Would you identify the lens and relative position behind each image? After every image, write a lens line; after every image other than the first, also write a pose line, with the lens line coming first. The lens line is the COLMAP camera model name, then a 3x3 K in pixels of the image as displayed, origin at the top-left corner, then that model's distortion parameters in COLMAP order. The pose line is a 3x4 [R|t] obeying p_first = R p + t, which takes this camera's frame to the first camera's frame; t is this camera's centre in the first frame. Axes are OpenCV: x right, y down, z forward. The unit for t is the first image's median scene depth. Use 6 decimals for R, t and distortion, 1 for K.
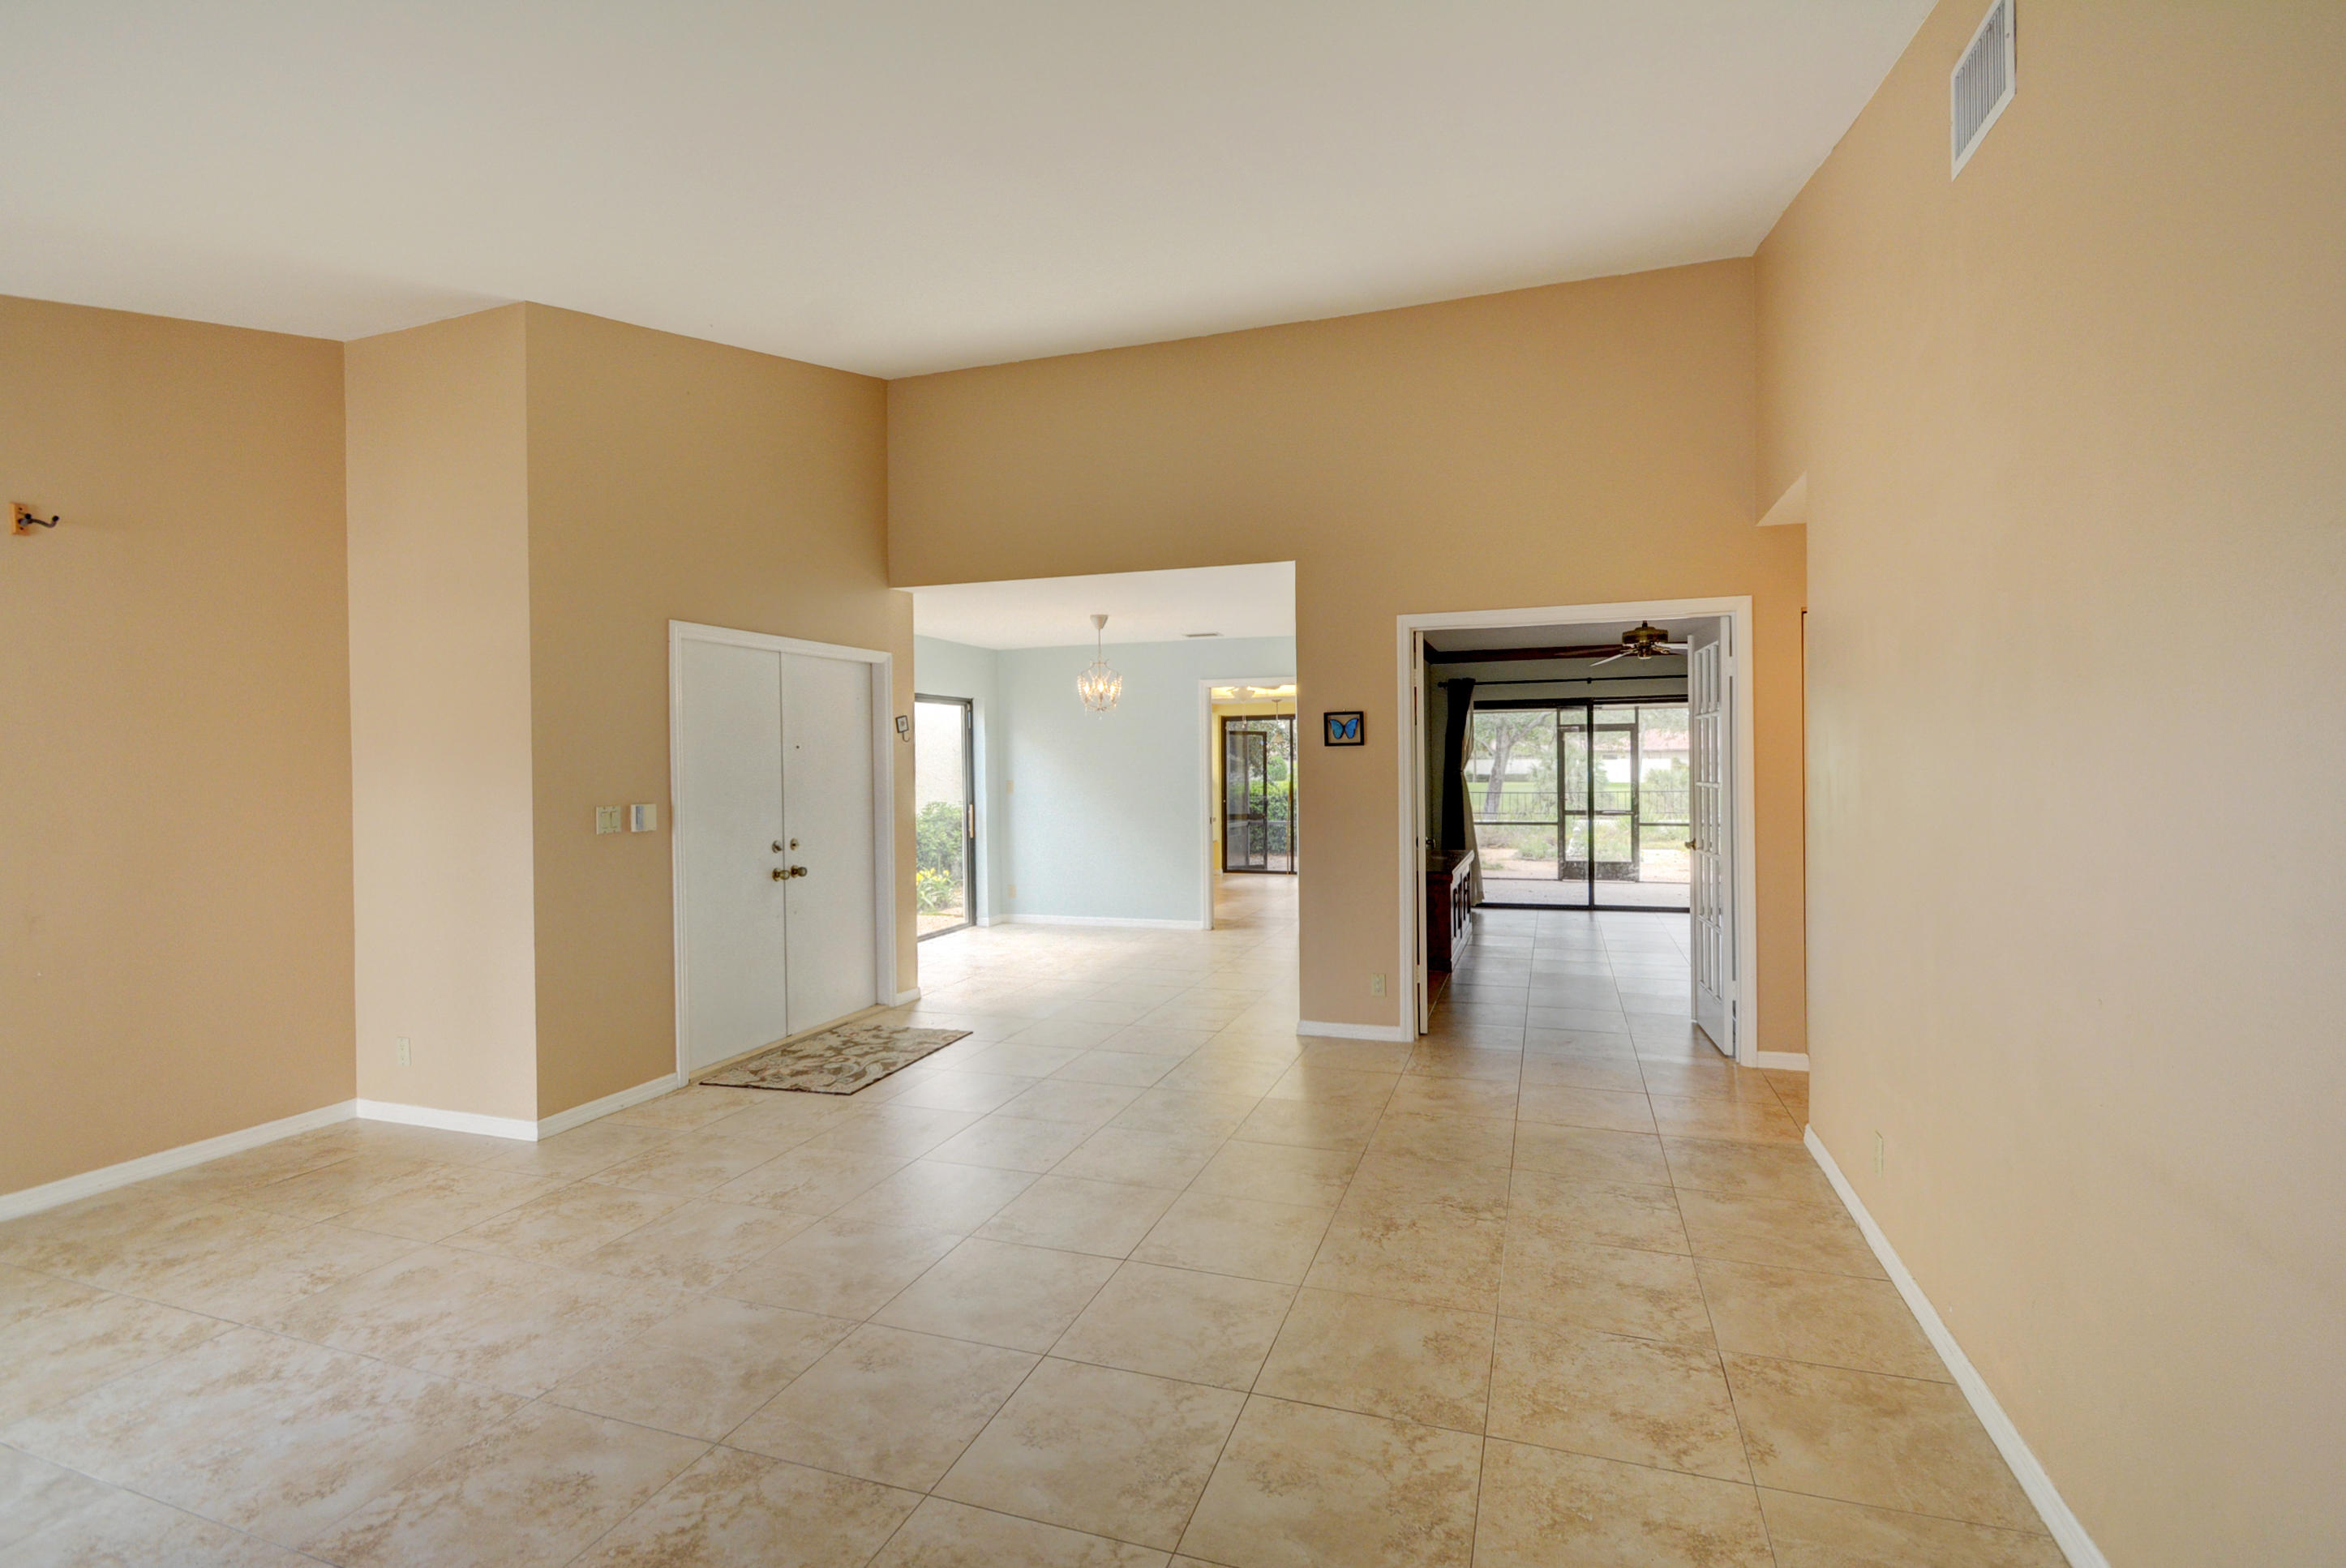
lens RADIAL K [[1053.1, 0, 1195.9], [0, 1053.1, 766.8], [0, 0, 1]] dist [-0.002473, -0.003634]
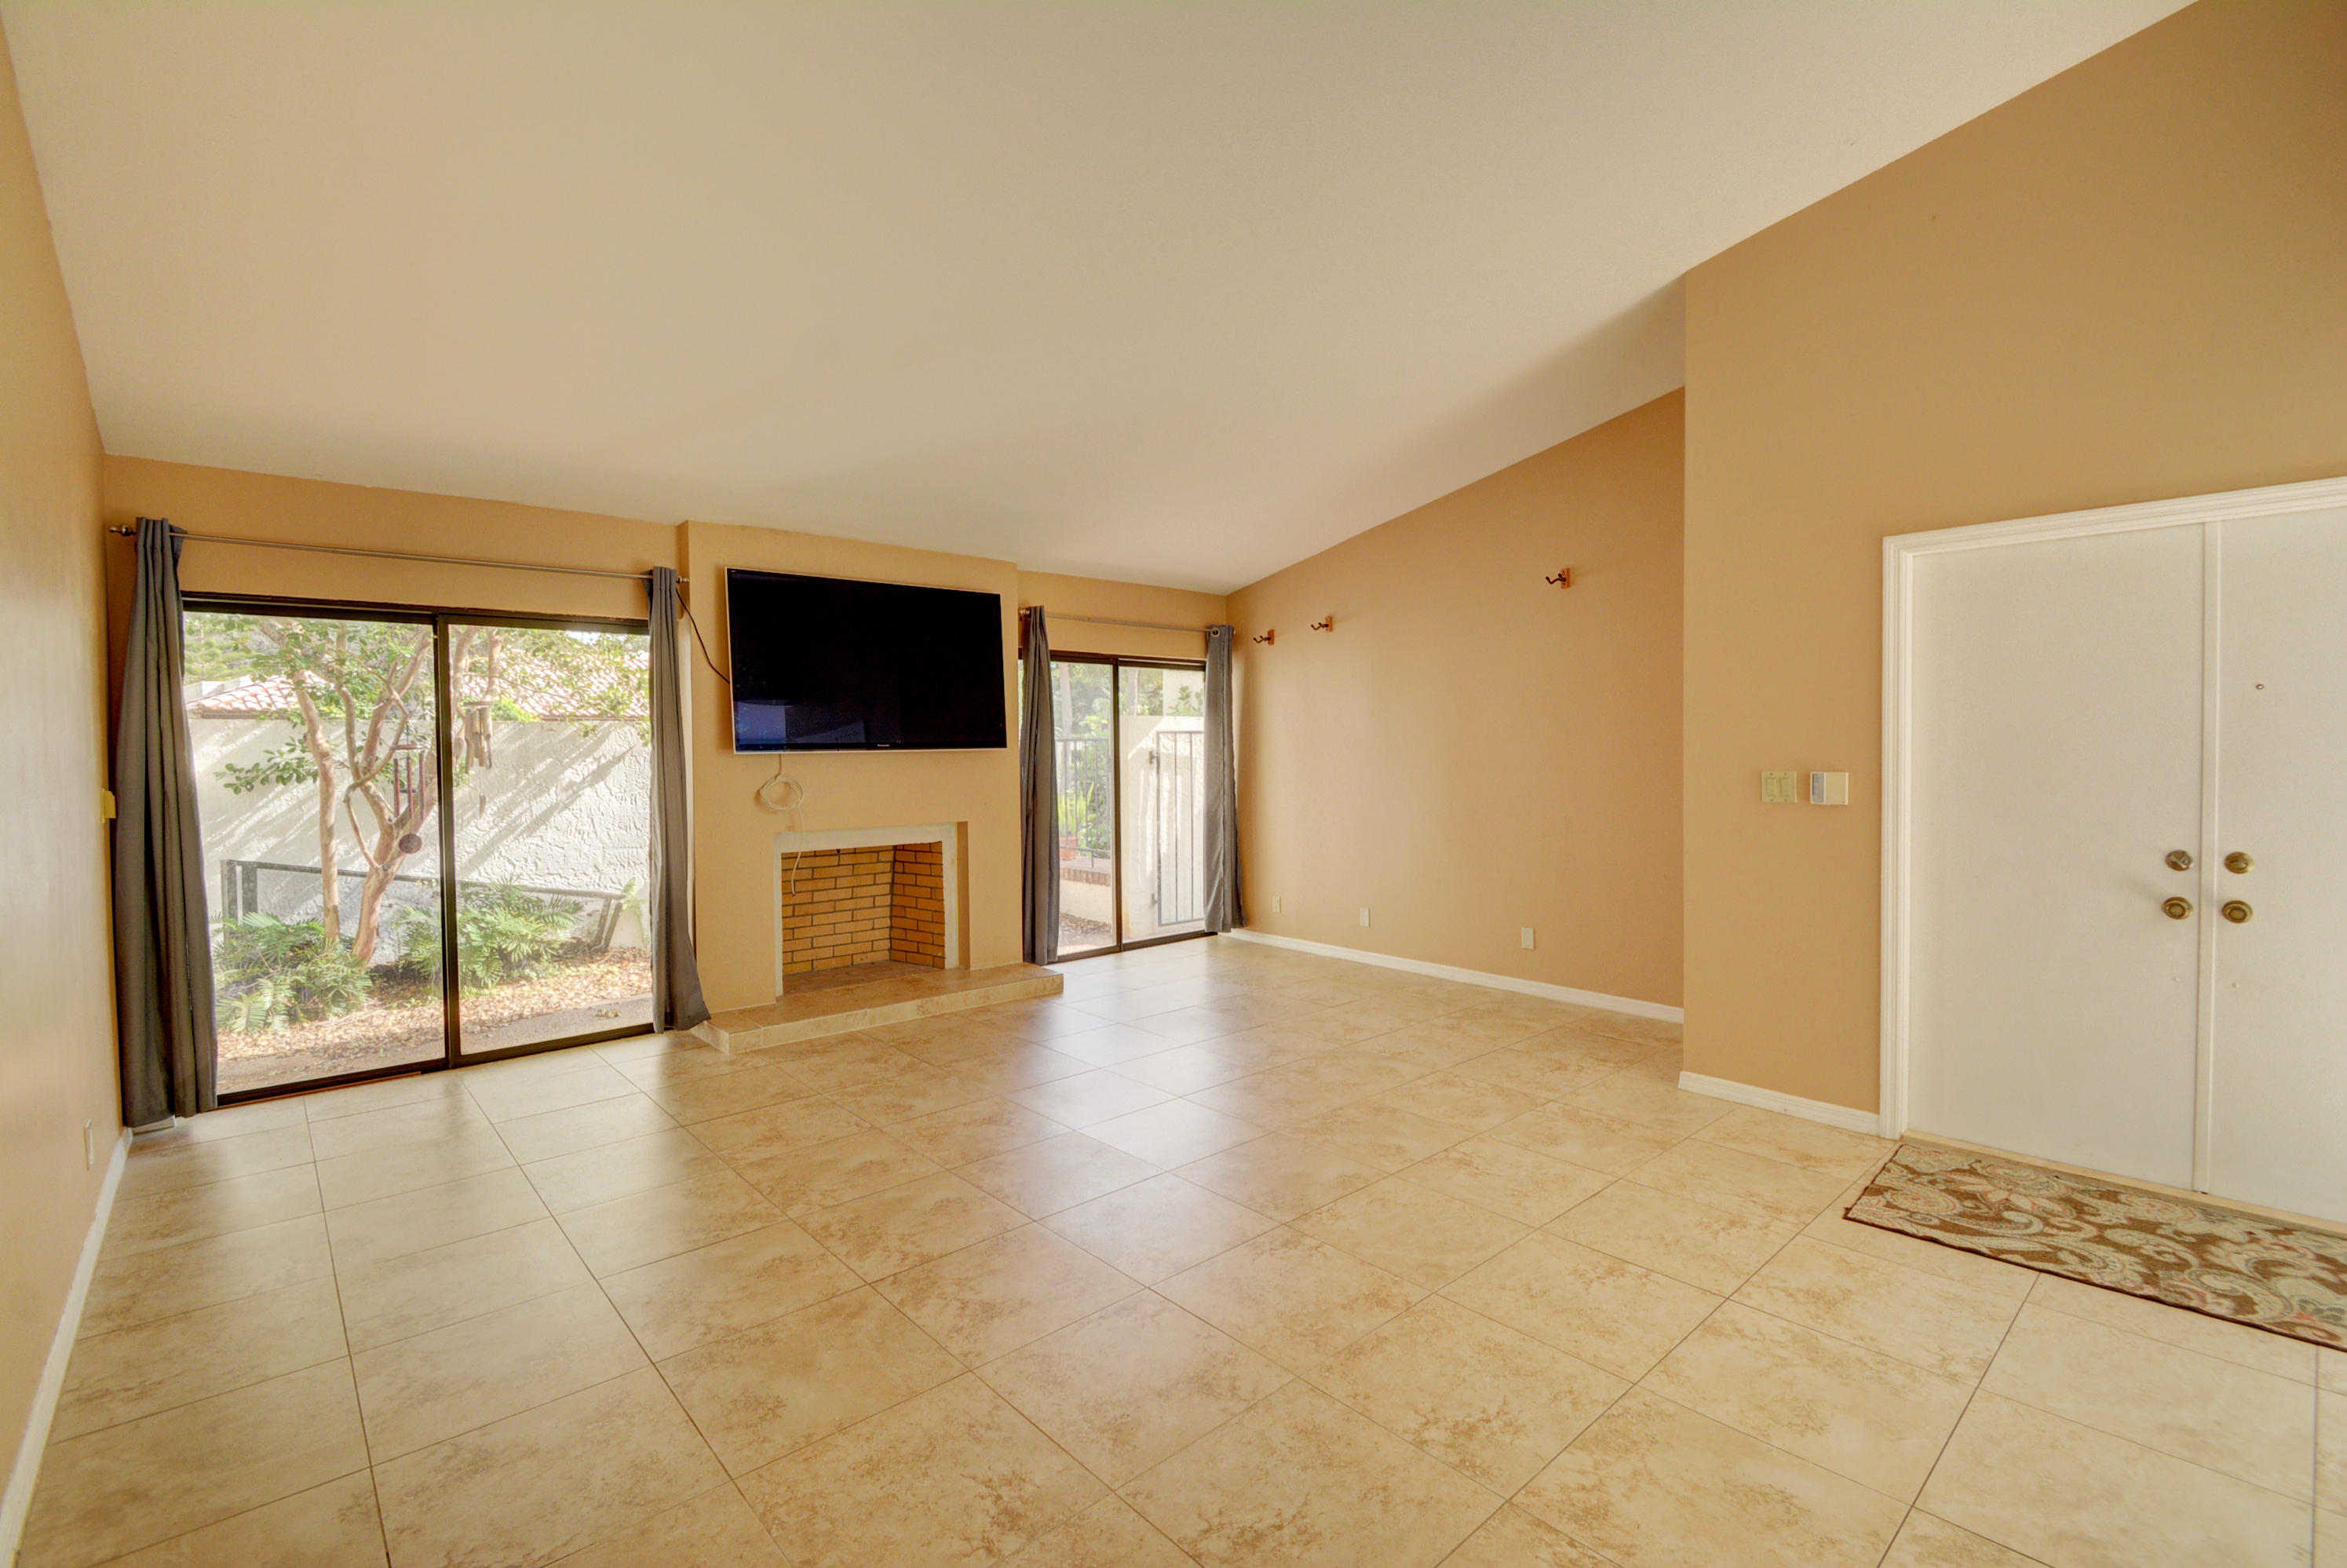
lens RADIAL K [[1053.6, 0, 1181.6], [0, 1053.6, 769.5], [0, 0, 1]] dist [-0.002473, -0.003634]
pose [[-0.494657, 0.035369, -0.868368, 0.594755], [0.010082, 0.999338, 0.034960, 0.003241], [0.869030, 0.008539, -0.494686, 1.293815]]
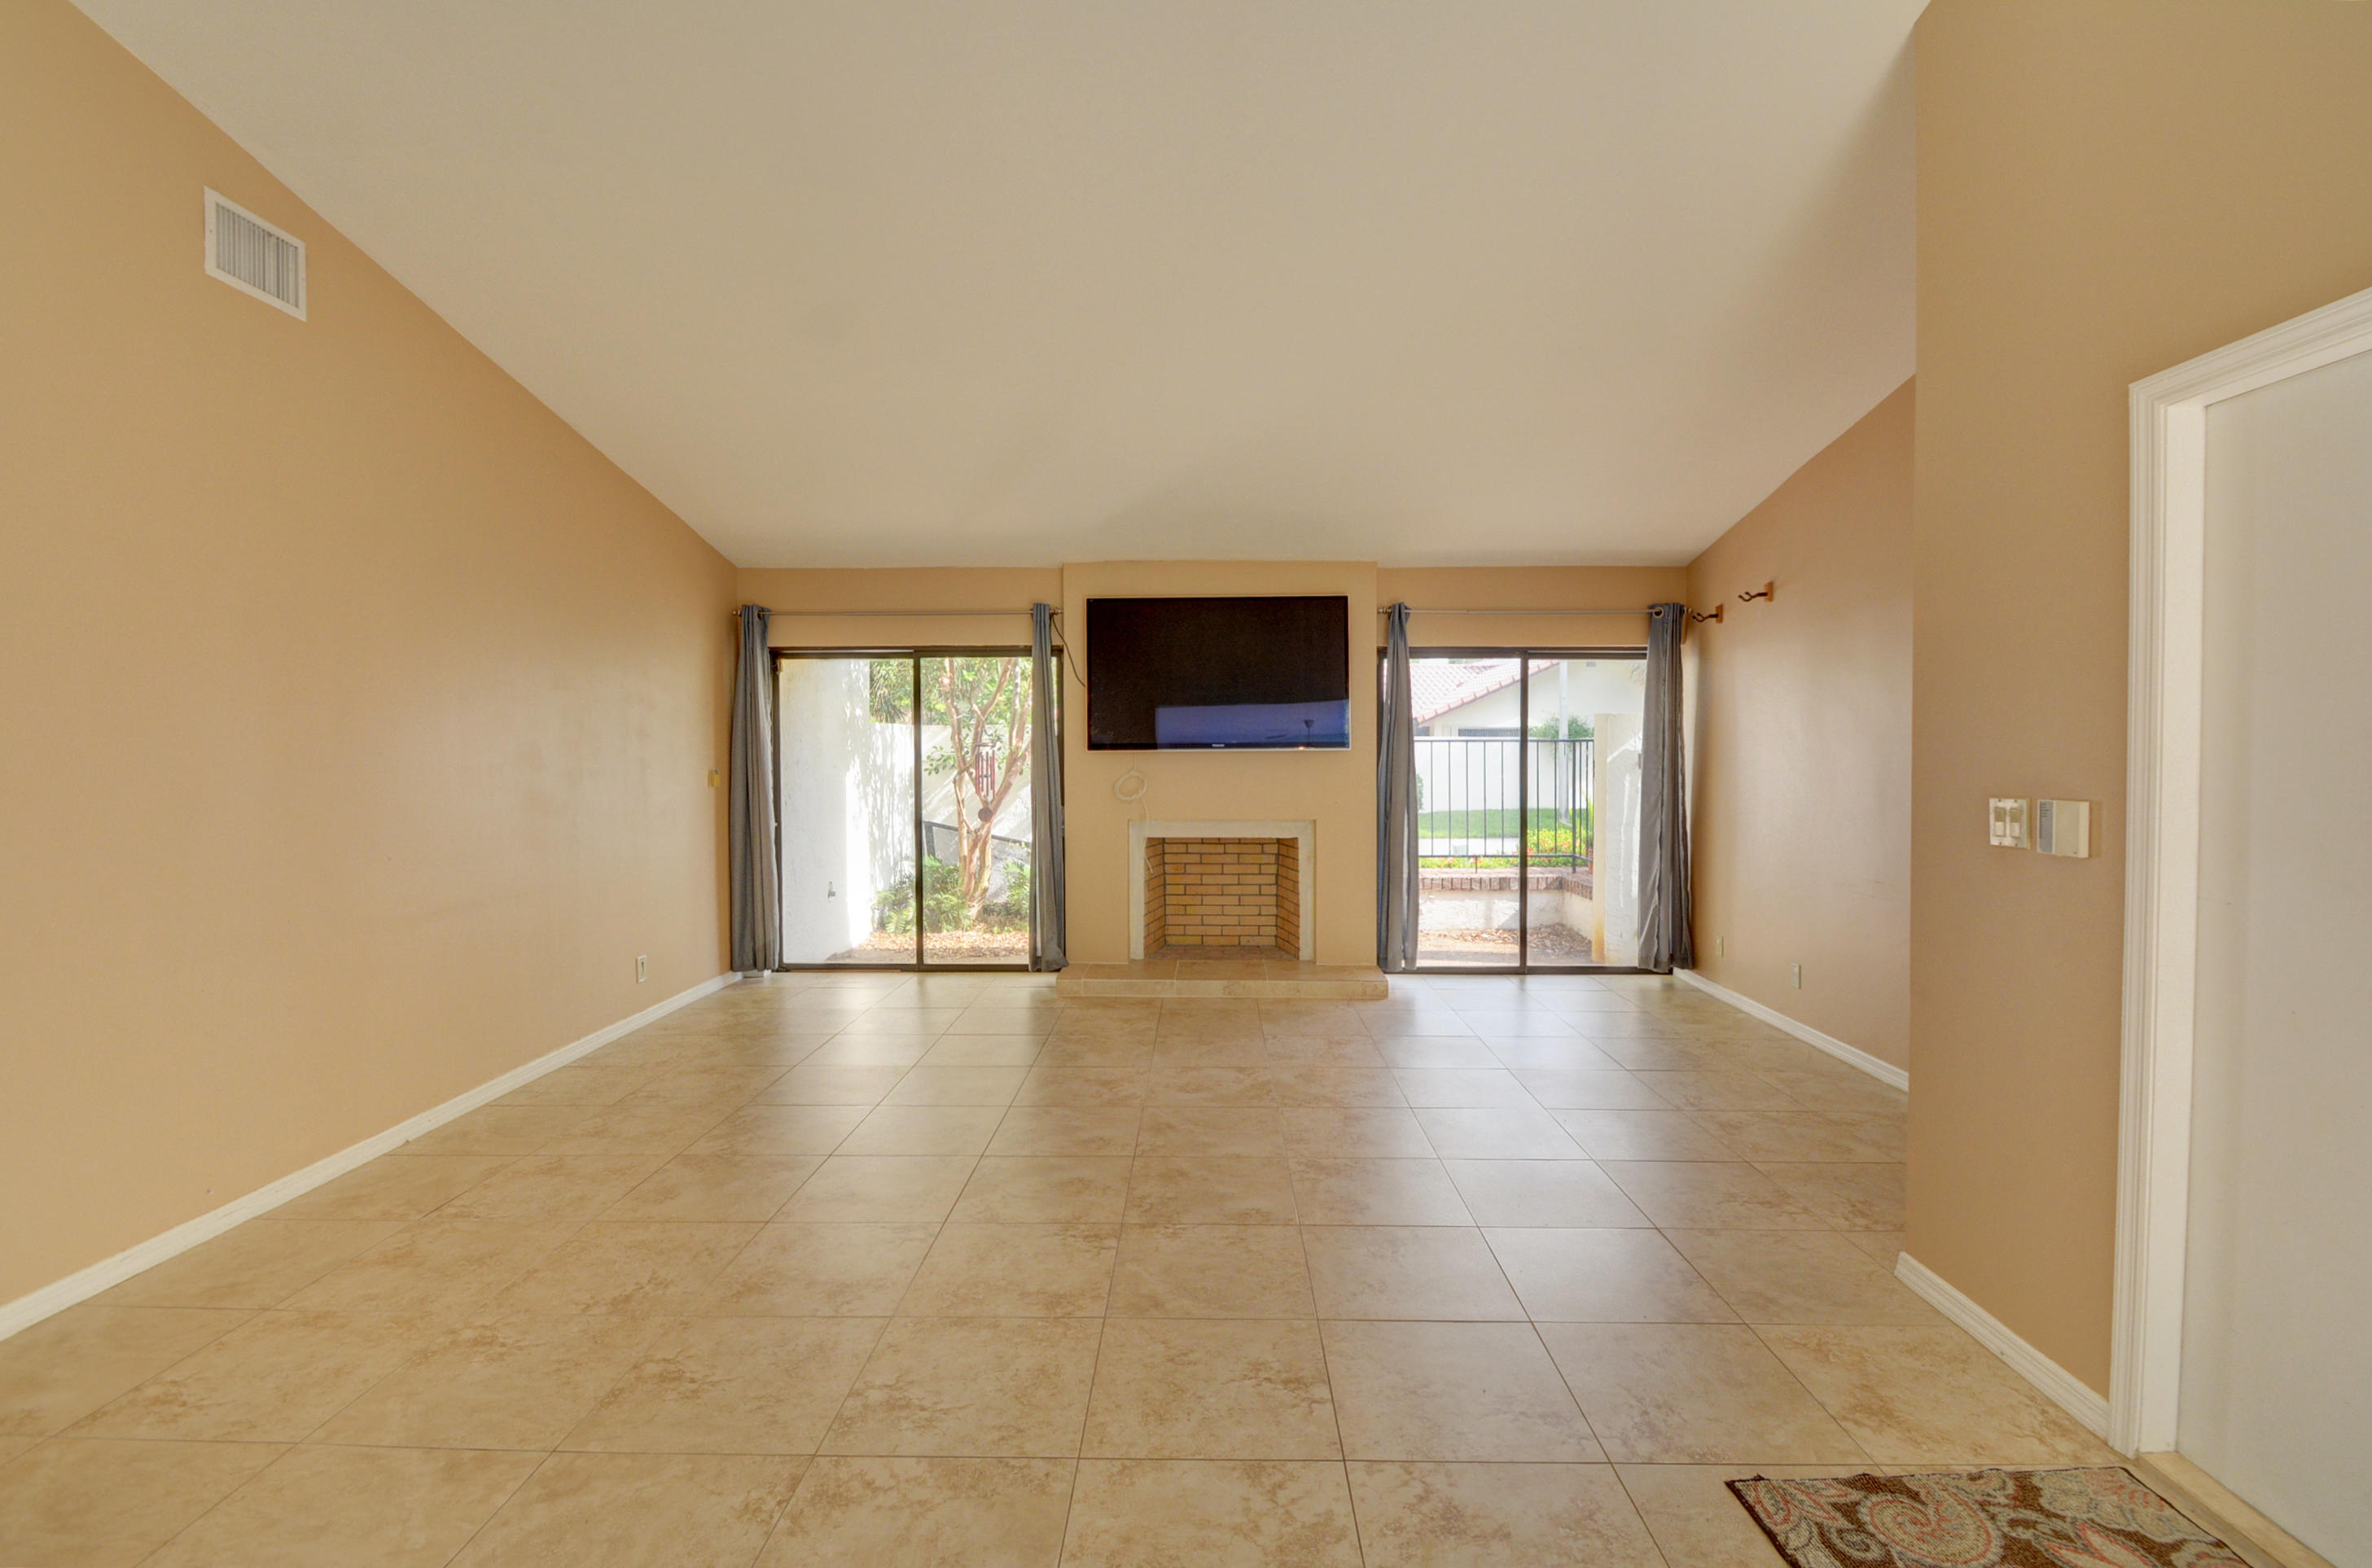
lens RADIAL K [[1076.9, 0, 1186.8], [0, 1076.9, 776.0], [0, 0, 1]] dist [0.004761, -0.012890]
pose [[-0.955062, 0.018643, -0.295820, 0.006950], [0.009373, 0.999421, 0.032721, 0.010266], [0.296259, 0.028478, -0.954683, 1.807217]]
